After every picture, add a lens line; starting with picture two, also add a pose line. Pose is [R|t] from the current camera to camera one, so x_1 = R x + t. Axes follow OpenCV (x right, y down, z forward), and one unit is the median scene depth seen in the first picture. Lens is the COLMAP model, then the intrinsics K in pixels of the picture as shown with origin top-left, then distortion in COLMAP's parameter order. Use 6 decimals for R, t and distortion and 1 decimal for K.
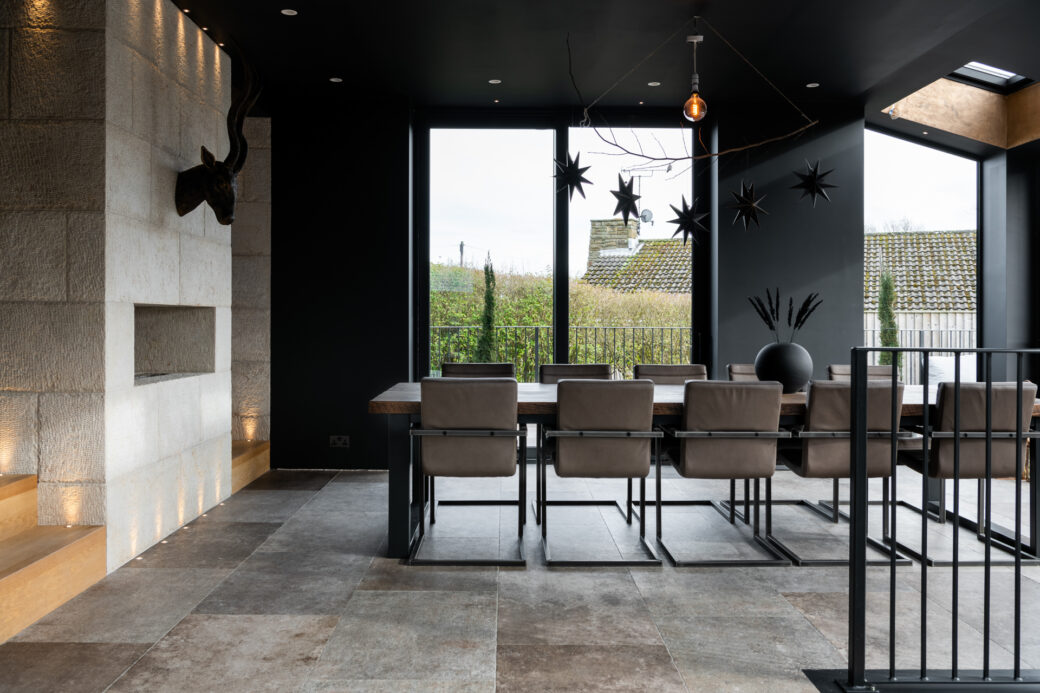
lens RADIAL K [[868.1, 0, 516.7], [0, 868.1, 330.5], [0, 0, 1]] dist [-0.004745, 0.002160]
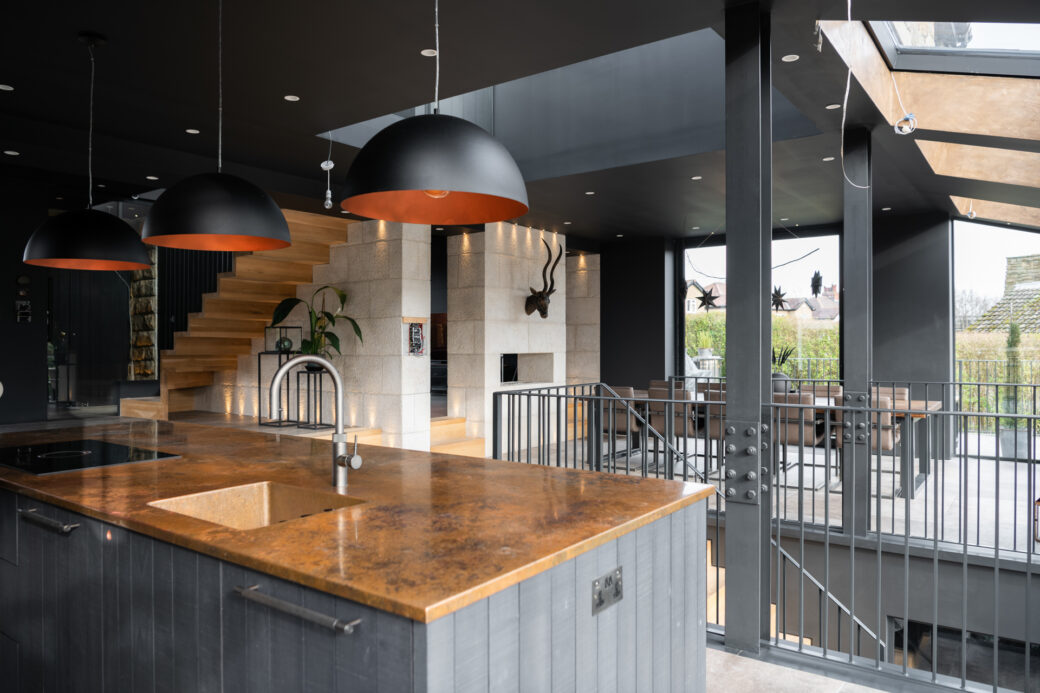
lens RADIAL K [[717.6, 0, 520.0], [0, 717.6, 346.5], [0, 0, 1]] dist [-0.000567, -0.000086]
pose [[0.795114, -0.005462, -0.606435, 0.777038], [0.000438, 0.999964, -0.008432, -0.030941], [0.606459, 0.006438, 0.795089, -0.562833]]
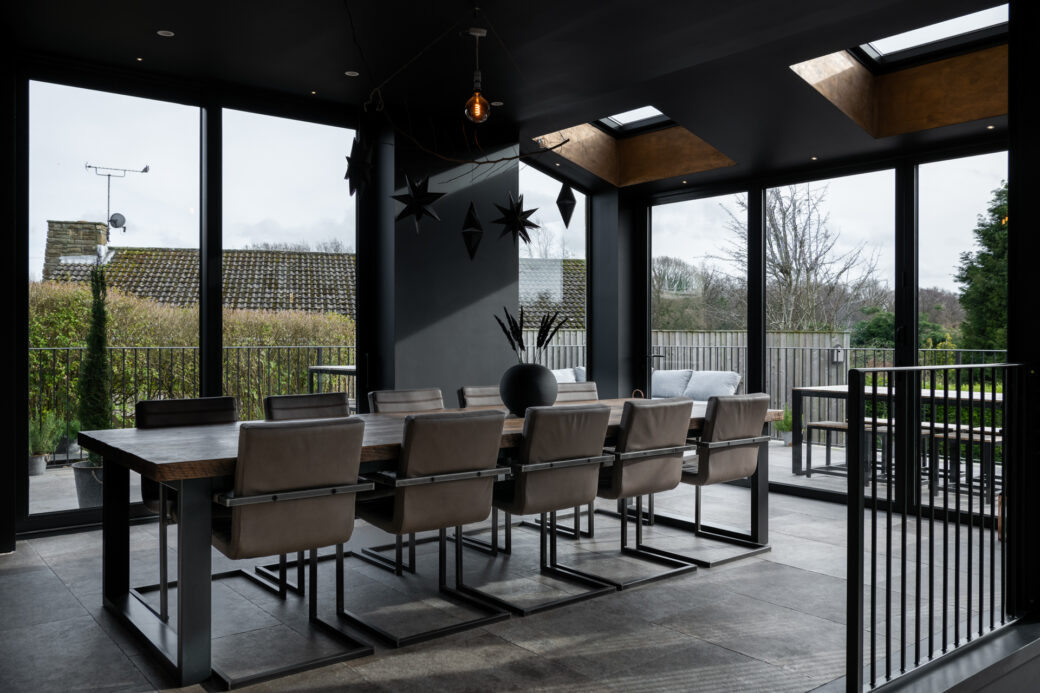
lens RADIAL K [[860.6, 0, 520.0], [0, 860.6, 346.5], [0, 0, 1]] dist [-0.013883, -0.001503]
pose [[0.794444, -0.011651, 0.607225, -0.309251], [0.011405, 0.999926, 0.004264, -0.009182], [-0.607230, 0.003538, 0.794518, 0.254821]]
